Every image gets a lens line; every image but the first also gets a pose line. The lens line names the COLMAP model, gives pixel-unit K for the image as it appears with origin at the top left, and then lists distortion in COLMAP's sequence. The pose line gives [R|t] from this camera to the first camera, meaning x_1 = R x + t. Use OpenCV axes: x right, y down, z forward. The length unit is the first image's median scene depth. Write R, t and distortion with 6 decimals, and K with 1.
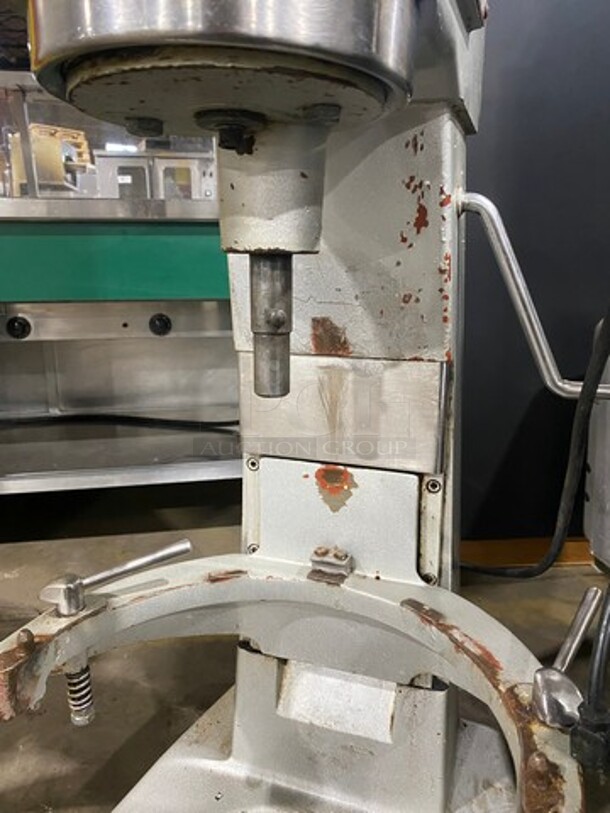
lens RADIAL K [[630.7, 0, 305.0], [0, 630.7, 406.5], [0, 0, 1]] dist [-0.012211, 0.000471]
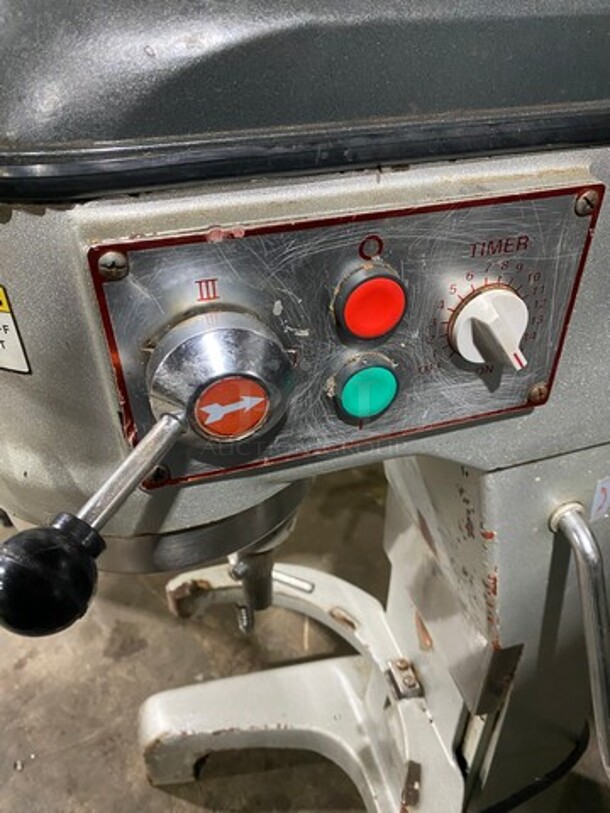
lens RADIAL K [[630.7, 0, 305.0], [0, 630.7, 406.5], [0, 0, 1]] dist [-0.012211, 0.000471]
pose [[0.592558, 0.473656, -0.651556, 0.430084], [-0.175437, 0.865324, 0.469506, -0.642677], [0.786192, -0.163903, 0.595851, 0.293186]]
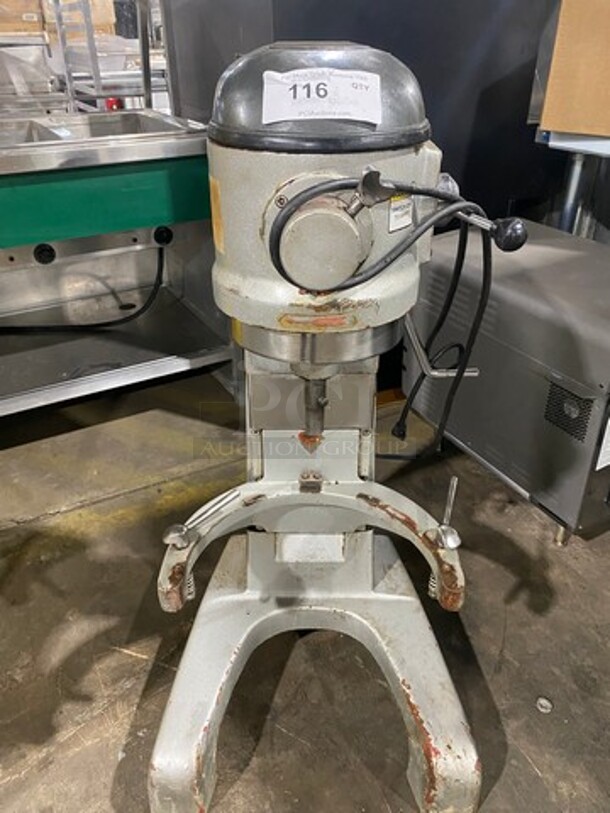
lens RADIAL K [[634.6, 0, 295.9], [0, 634.6, 405.0], [0, 0, 1]] dist [-0.002468, 0.000737]
pose [[0.946369, -0.175342, 0.271370, -0.440291], [0.086370, 0.946653, 0.310464, -0.500434], [-0.311331, -0.270376, 0.911027, -0.530577]]
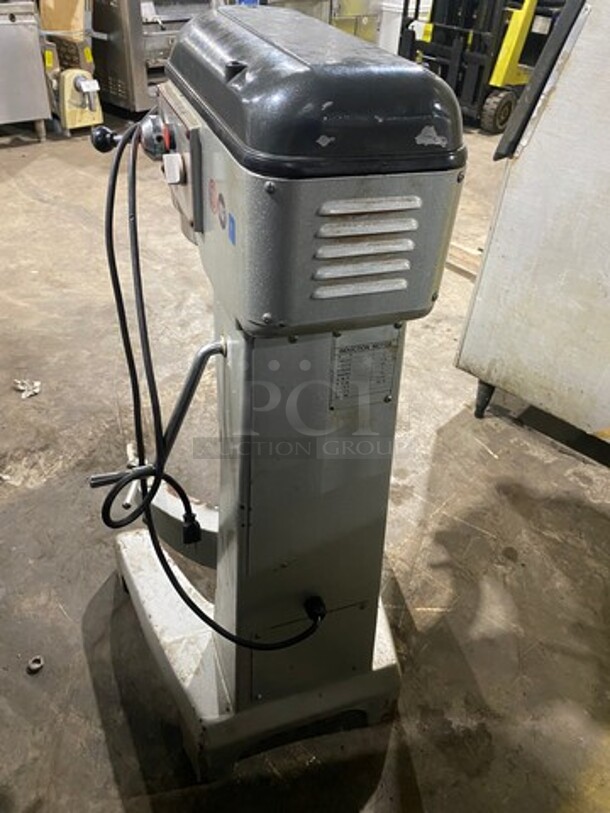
lens RADIAL K [[630.7, 0, 305.0], [0, 630.7, 406.5], [0, 0, 1]] dist [-0.012211, 0.000471]
pose [[-0.773606, 0.345477, -0.531206, 0.774750], [-0.217850, 0.642204, 0.734925, -1.119265], [0.595042, 0.684266, -0.421551, 1.559534]]
